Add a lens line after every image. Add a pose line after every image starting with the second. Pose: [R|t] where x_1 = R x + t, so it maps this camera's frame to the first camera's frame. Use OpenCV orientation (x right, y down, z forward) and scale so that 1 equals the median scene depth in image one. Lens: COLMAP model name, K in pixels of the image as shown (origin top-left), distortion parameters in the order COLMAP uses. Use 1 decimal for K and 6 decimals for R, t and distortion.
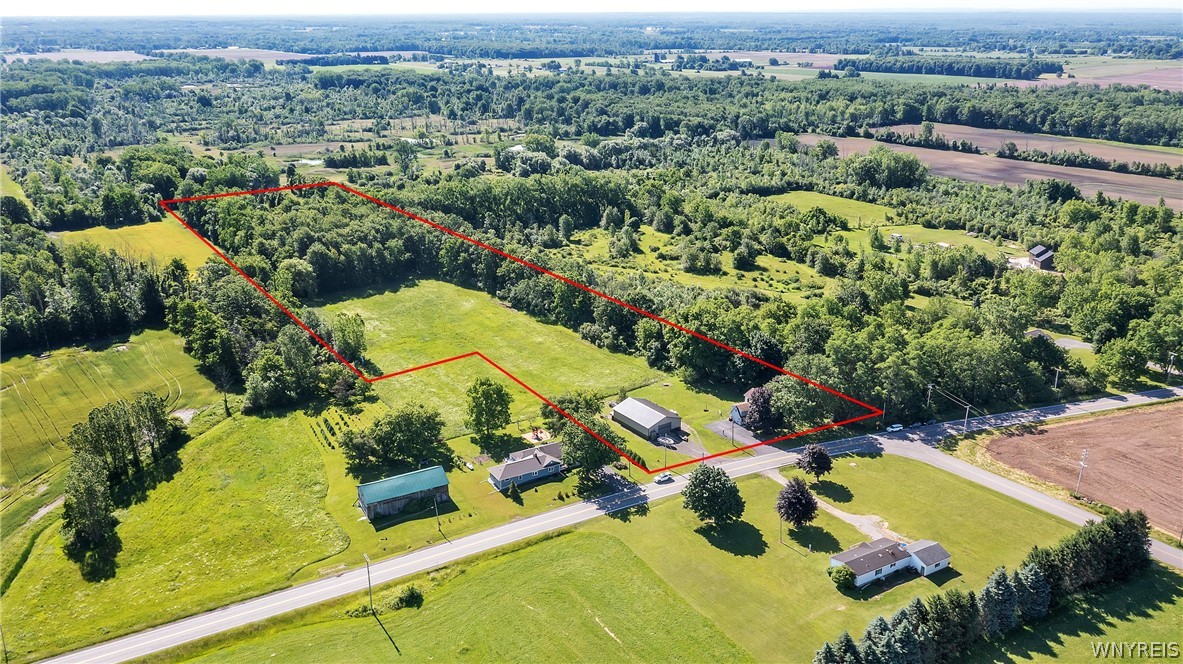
lens RADIAL K [[964.6, 0, 604.0], [0, 964.6, 334.3], [0, 0, 1]] dist [-0.003366, -0.008061]
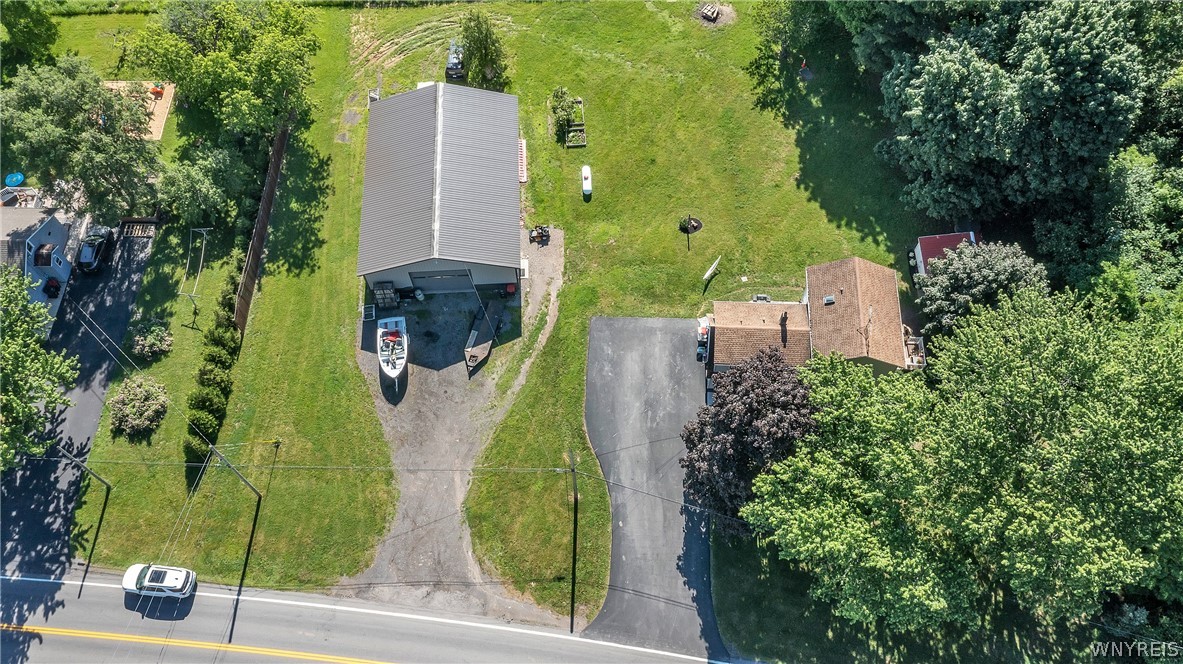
lens RADIAL K [[964.6, 0, 588.9], [0, 964.6, 334.5], [0, 0, 1]] dist [-0.003366, -0.008061]
pose [[0.839319, 0.472185, -0.269414, 0.149162], [-0.161415, 0.689679, 0.705895, -0.077039], [0.519122, -0.548984, 0.655079, 0.694225]]
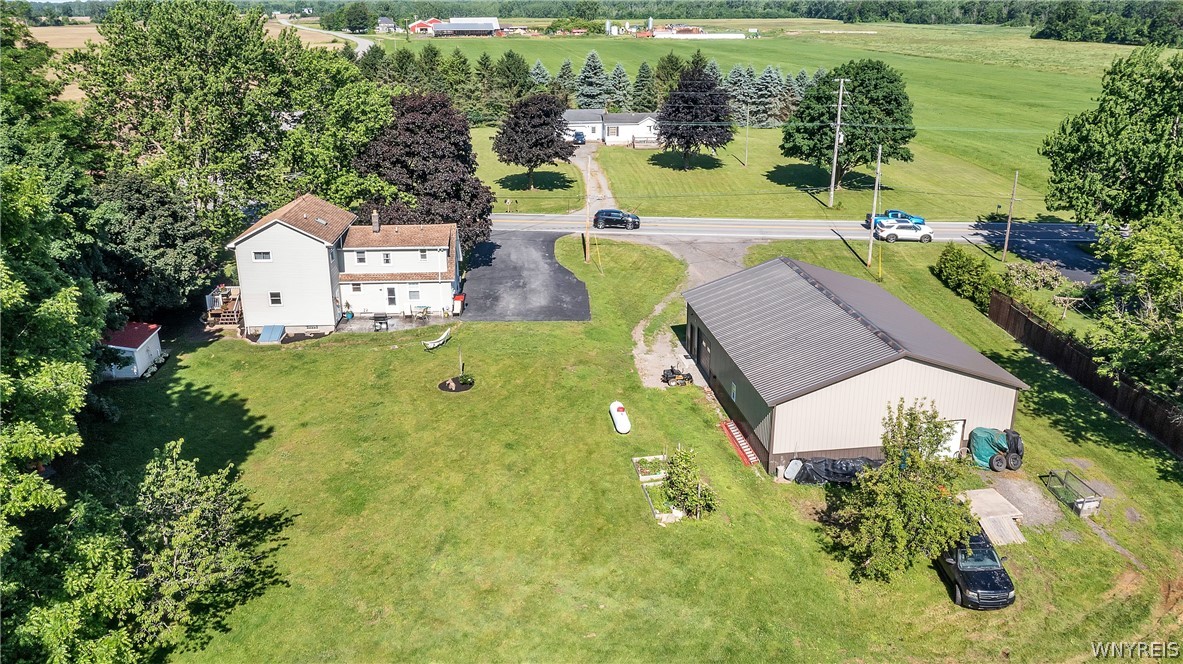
lens RADIAL K [[964.6, 0, 593.4], [0, 964.6, 325.1], [0, 0, 1]] dist [-0.003366, -0.008061]
pose [[-0.883976, -0.141525, 0.445597, 0.002431], [0.163591, 0.799207, 0.578365, -0.028443], [-0.437978, 0.584156, -0.683328, 0.973294]]
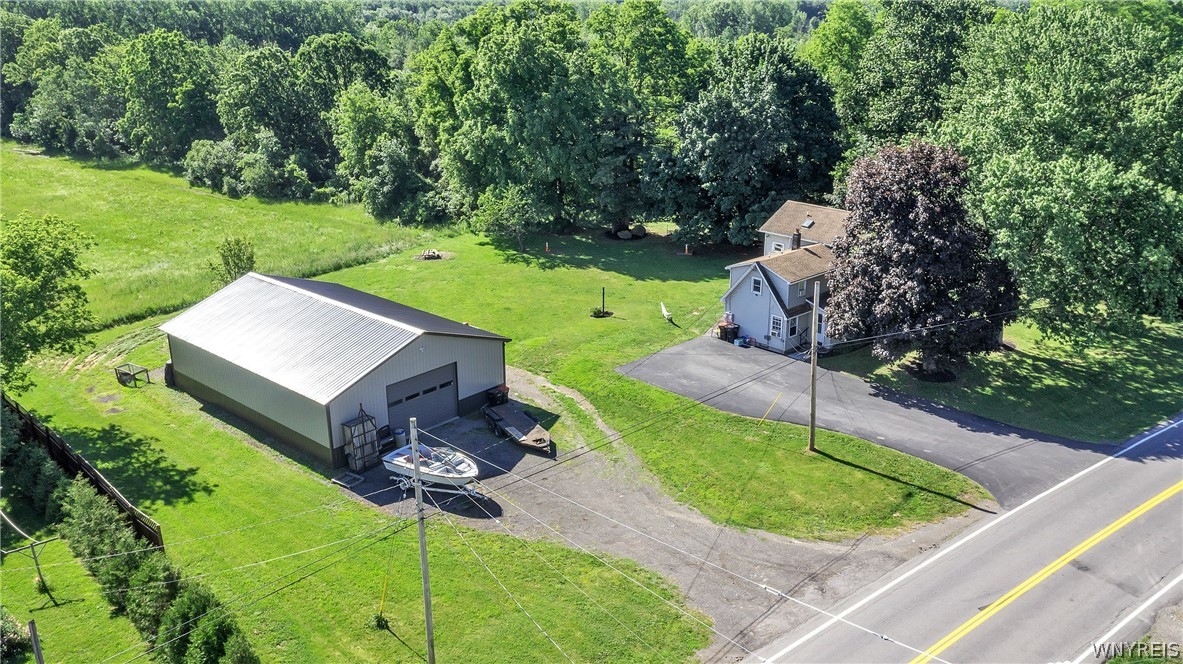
lens RADIAL K [[964.6, 0, 589.9], [0, 964.6, 330.7], [0, 0, 1]] dist [-0.003366, -0.008061]
pose [[0.976245, -0.077129, 0.202477, 0.047994], [0.077082, 0.996992, 0.008133, 0.070875], [-0.202495, 0.007667, 0.979253, 0.673923]]
